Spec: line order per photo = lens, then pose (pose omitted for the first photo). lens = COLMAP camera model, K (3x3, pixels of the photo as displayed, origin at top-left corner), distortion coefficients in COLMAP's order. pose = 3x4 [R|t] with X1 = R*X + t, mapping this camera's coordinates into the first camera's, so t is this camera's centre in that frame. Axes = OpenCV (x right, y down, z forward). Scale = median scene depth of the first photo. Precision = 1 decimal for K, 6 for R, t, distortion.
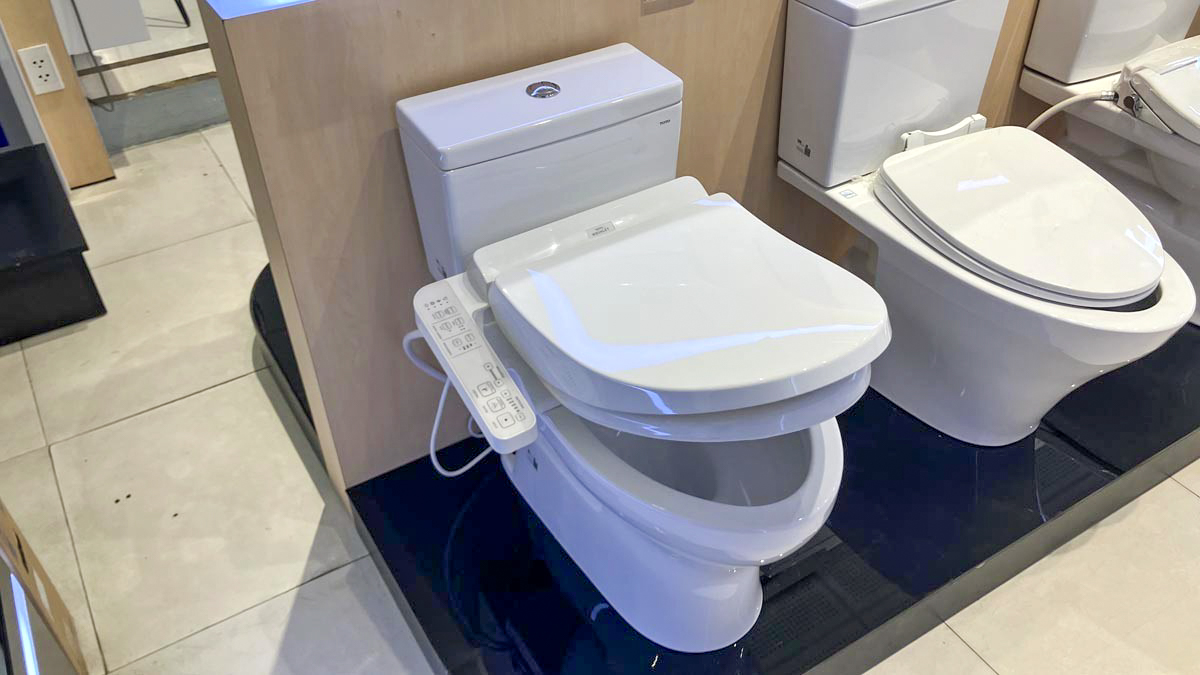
lens RADIAL K [[995.9, 0, 613.5], [0, 995.9, 362.5], [0, 0, 1]] dist [0.018025, -0.013864]
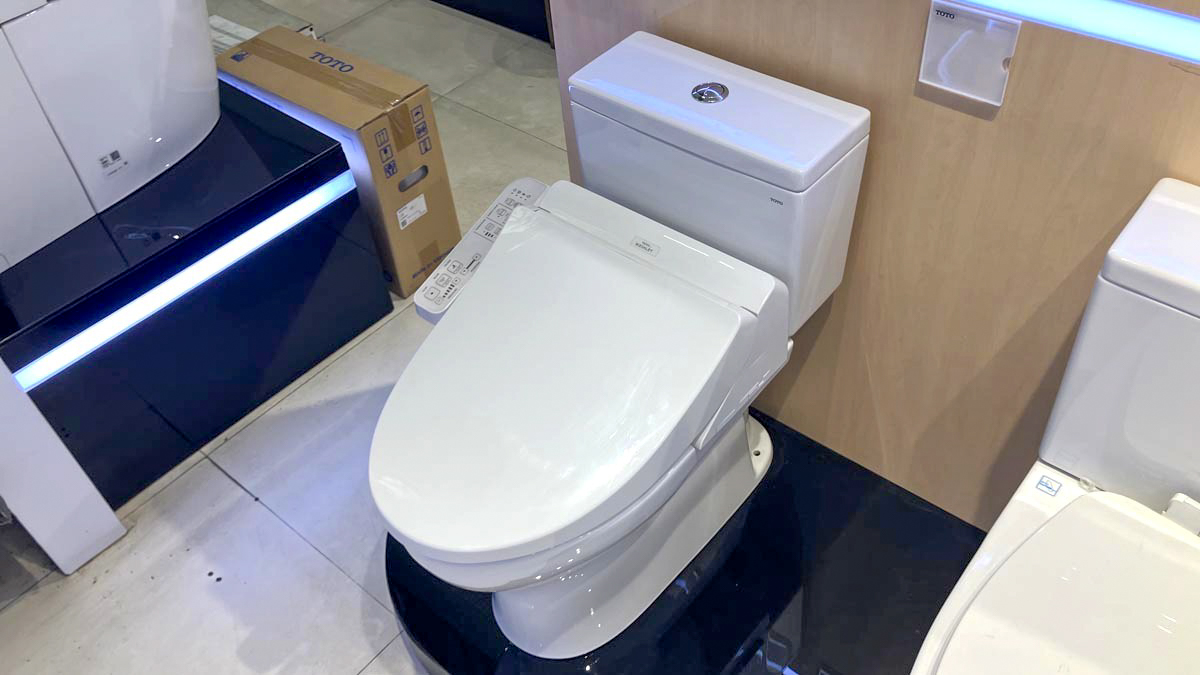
lens RADIAL K [[995.9, 0, 600.2], [0, 995.9, 338.1], [0, 0, 1]] dist [0.018025, -0.013864]
pose [[0.289008, 0.658527, -0.694850, 0.593399], [-0.565390, 0.703130, 0.431211, -0.389005], [0.772534, 0.268237, 0.575534, 0.384626]]
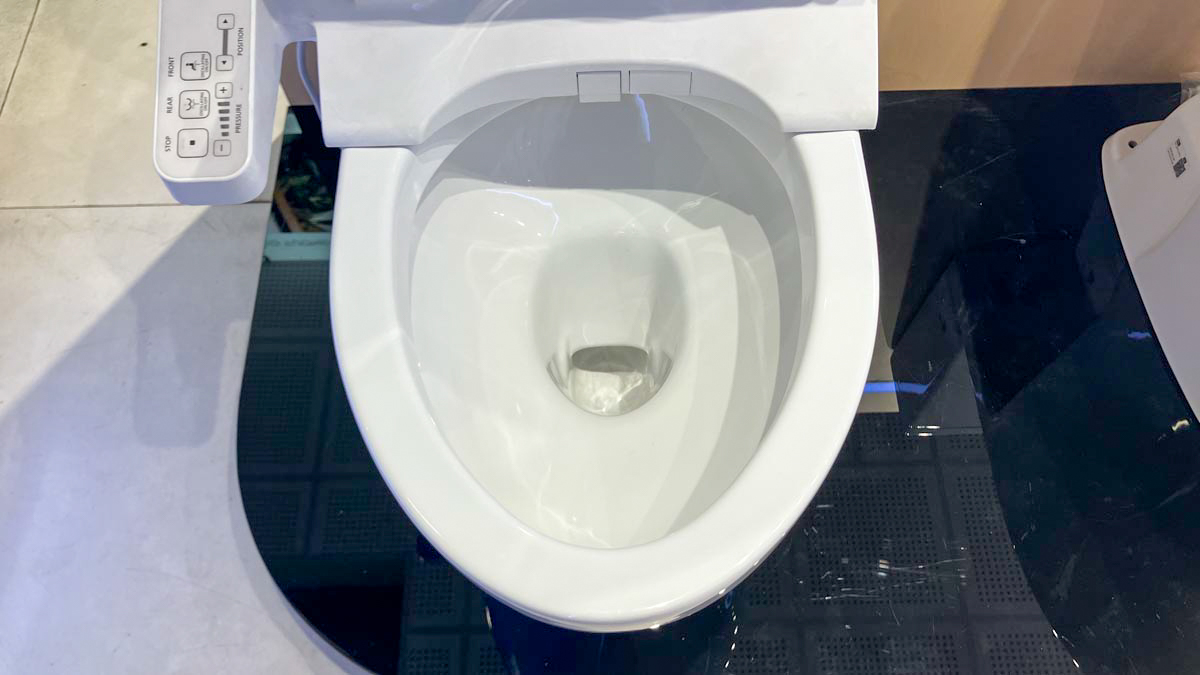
lens RADIAL K [[995.9, 0, 628.8], [0, 995.9, 349.4], [0, 0, 1]] dist [0.018025, -0.013864]
pose [[0.855921, 0.458249, -0.239595, 0.188894], [-0.335892, 0.844974, 0.416167, -0.104611], [0.393160, -0.275728, 0.877154, 0.471296]]
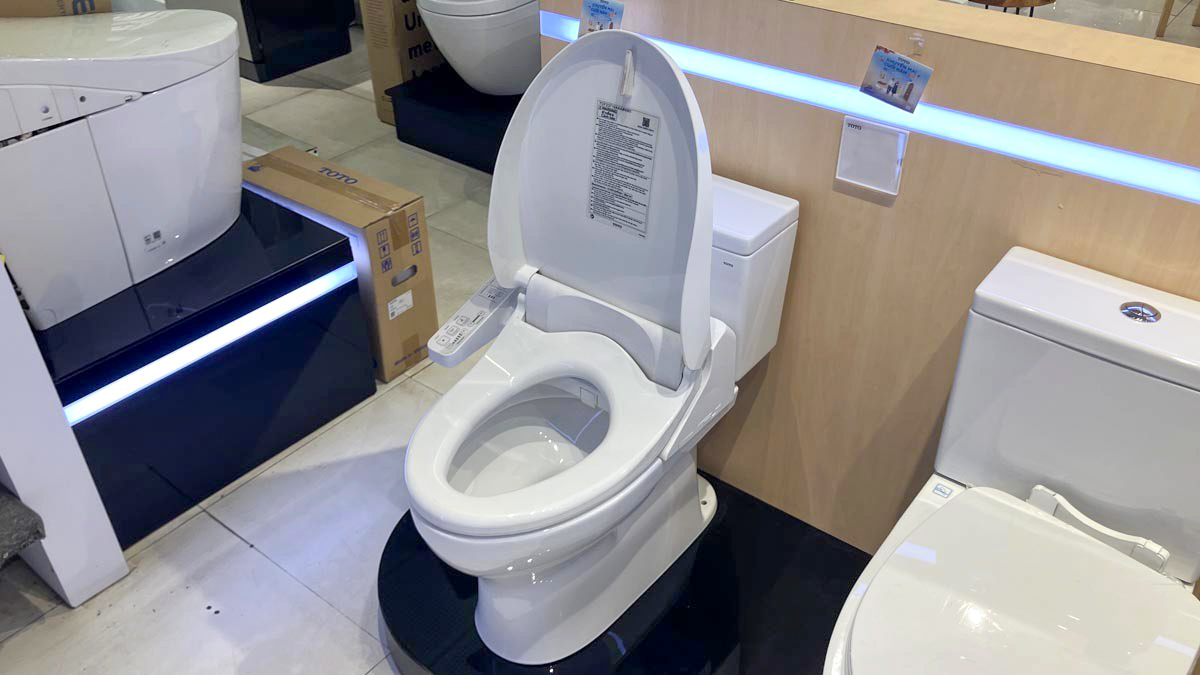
lens RADIAL K [[995.9, 0, 593.6], [0, 995.9, 344.7], [0, 0, 1]] dist [0.018025, -0.013864]
pose [[0.323468, 0.545044, -0.773495, 0.787310], [-0.611537, 0.744205, 0.268666, -0.333204], [0.722074, 0.386116, 0.574041, 0.275552]]
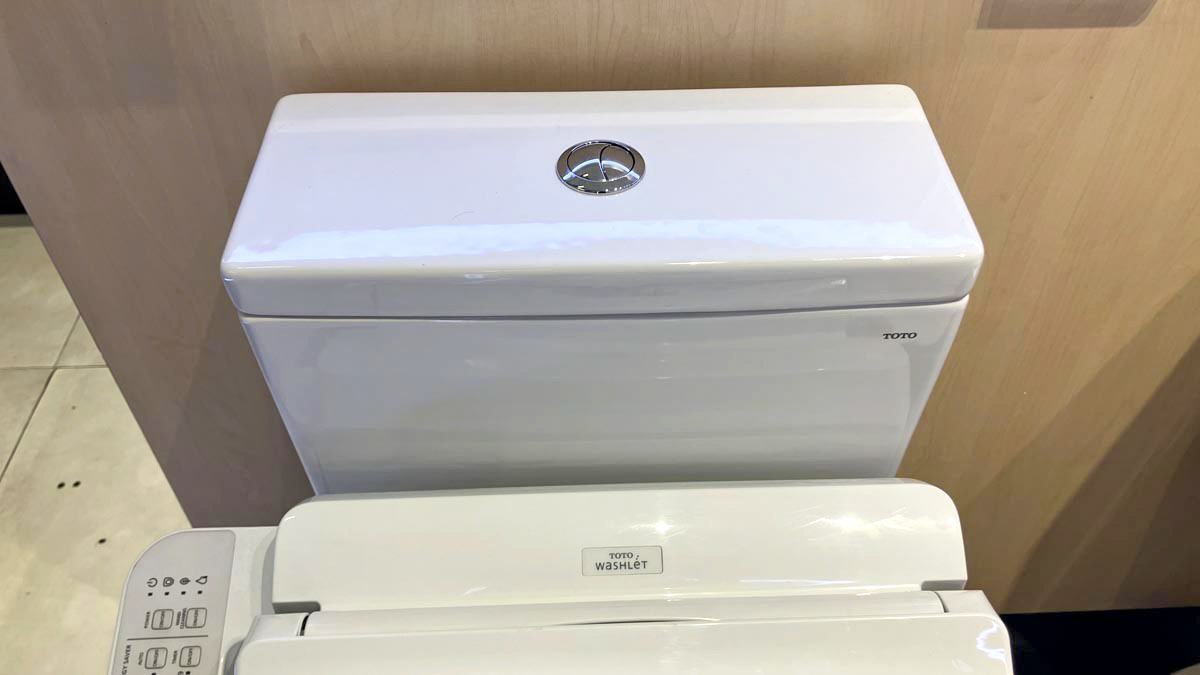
lens RADIAL K [[995.9, 0, 608.3], [0, 995.9, 317.1], [0, 0, 1]] dist [0.018025, -0.013864]
pose [[0.862578, 0.353013, -0.362411, 0.076116], [-0.330236, 0.935547, 0.125287, -0.227750], [0.383280, 0.011611, 0.923559, 0.553443]]
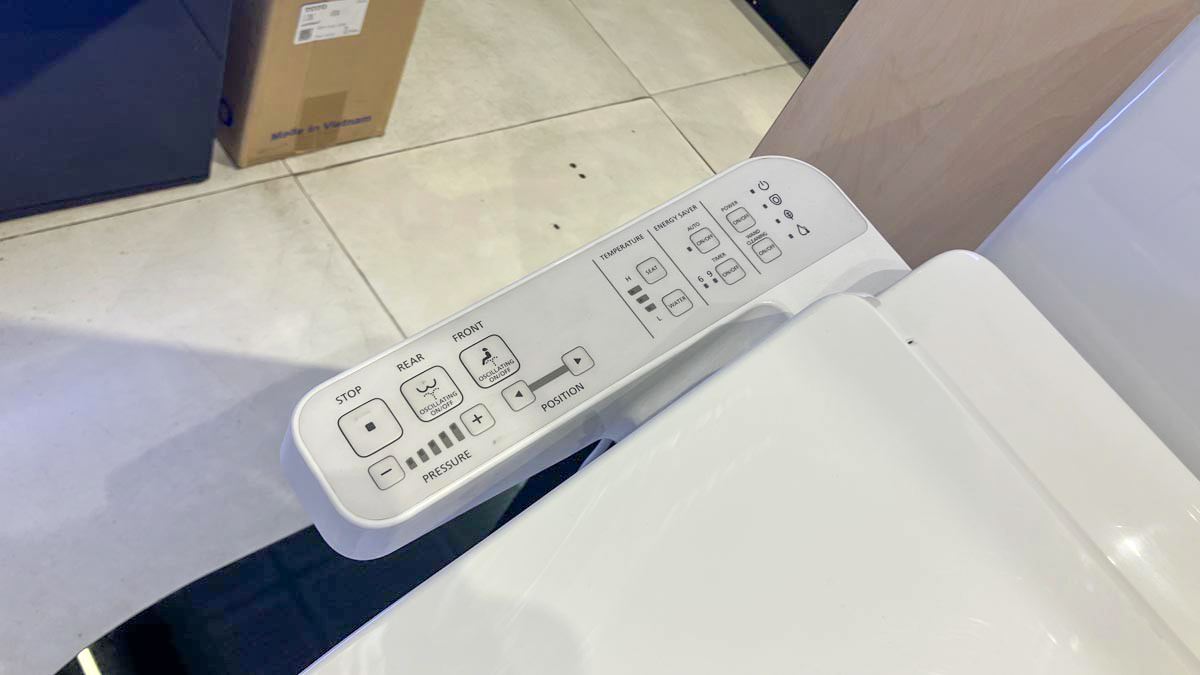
lens RADIAL K [[995.9, 0, 630.3], [0, 995.9, 357.9], [0, 0, 1]] dist [0.018025, -0.013864]
pose [[0.107667, 0.816362, -0.567416, 0.038532], [-0.896279, 0.326681, 0.299938, -0.080790], [0.430222, 0.476270, 0.766861, 0.608911]]
